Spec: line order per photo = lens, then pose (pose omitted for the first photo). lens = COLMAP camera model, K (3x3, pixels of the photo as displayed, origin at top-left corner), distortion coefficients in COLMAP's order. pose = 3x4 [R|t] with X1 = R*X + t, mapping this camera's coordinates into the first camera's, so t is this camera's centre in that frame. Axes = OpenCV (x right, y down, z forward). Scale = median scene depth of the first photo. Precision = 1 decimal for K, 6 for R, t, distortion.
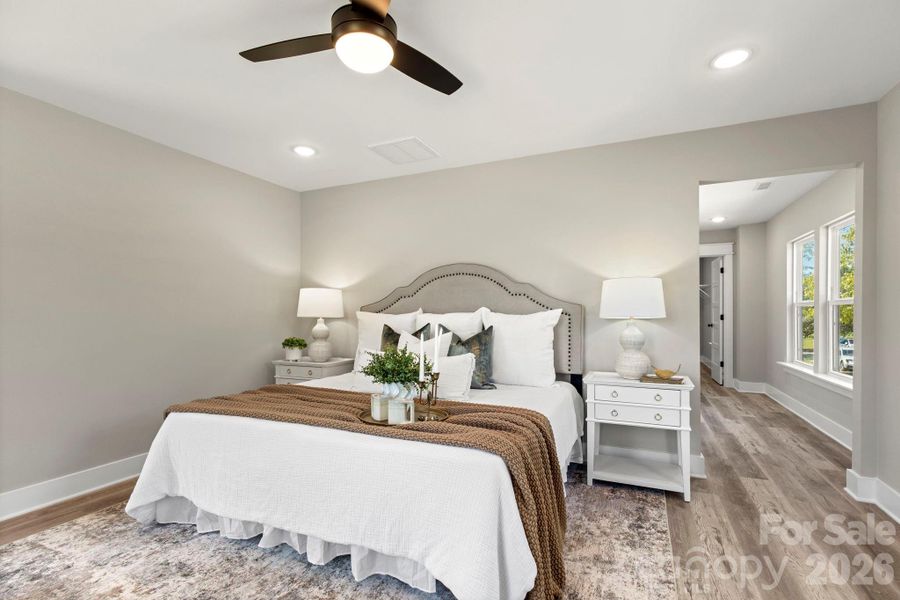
lens RADIAL K [[419.4, 0, 450.2], [0, 419.4, 307.2], [0, 0, 1]] dist [0.010940, 0.000476]
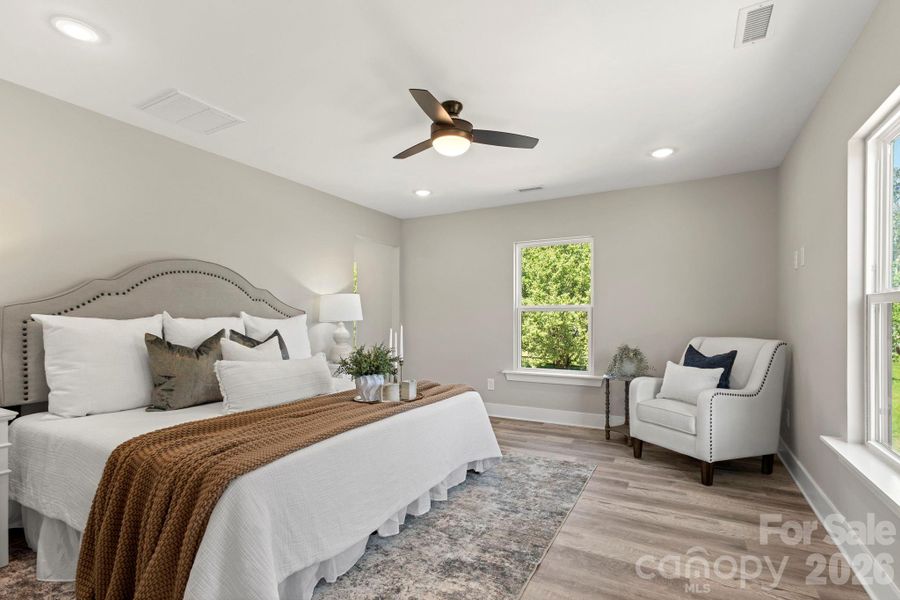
lens RADIAL K [[427.4, 0, 449.3], [0, 427.4, 312.1], [0, 0, 1]] dist [0.002564, 0.000160]
pose [[0.080797, 0.012111, 0.996657, -0.871039], [-0.011750, 0.999868, -0.011197, 0.007070], [-0.996661, -0.010806, 0.080929, 0.446093]]
